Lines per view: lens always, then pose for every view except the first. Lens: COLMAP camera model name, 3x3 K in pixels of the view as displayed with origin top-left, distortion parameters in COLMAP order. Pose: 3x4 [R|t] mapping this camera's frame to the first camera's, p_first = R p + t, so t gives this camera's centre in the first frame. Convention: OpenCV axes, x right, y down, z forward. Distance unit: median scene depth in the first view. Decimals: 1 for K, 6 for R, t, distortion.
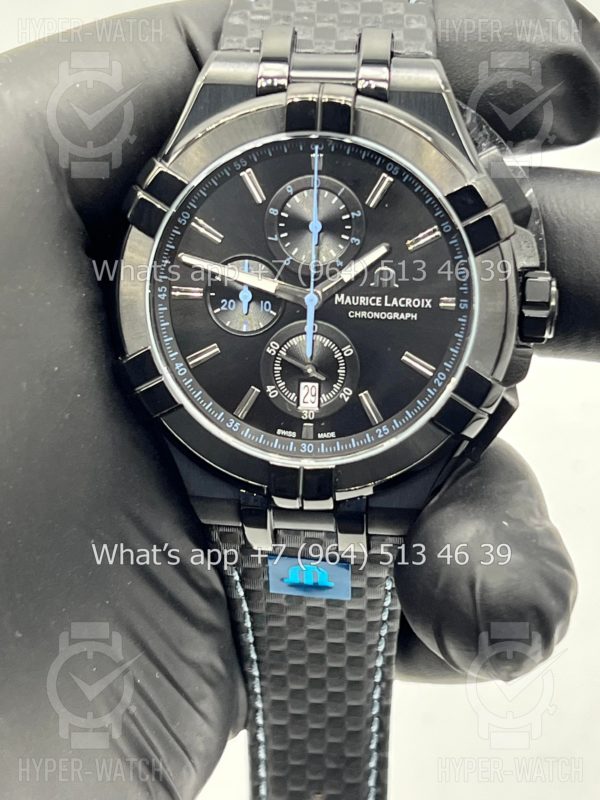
lens RADIAL K [[1855.5, 0, 298.4], [0, 1855.5, 399.5], [0, 0, 1]] dist [0.192985, 0.000000]
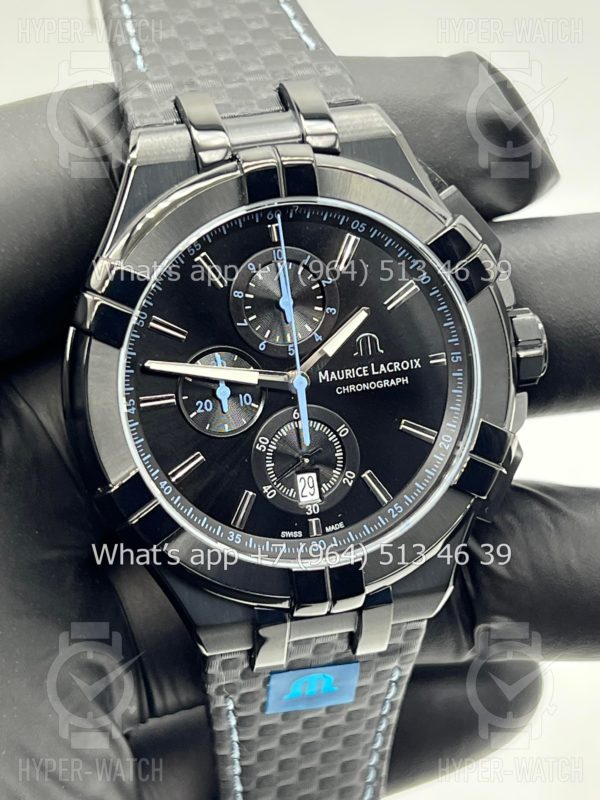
lens RADIAL K [[1855.5, 0, 294.7], [0, 1855.5, 401.0], [0, 0, 1]] dist [0.192985, 0.000000]
pose [[0.940429, -0.187651, 0.283513, -0.250610], [0.196774, 0.980442, -0.003780, -0.041822], [-0.277258, 0.059343, 0.958961, 0.135694]]
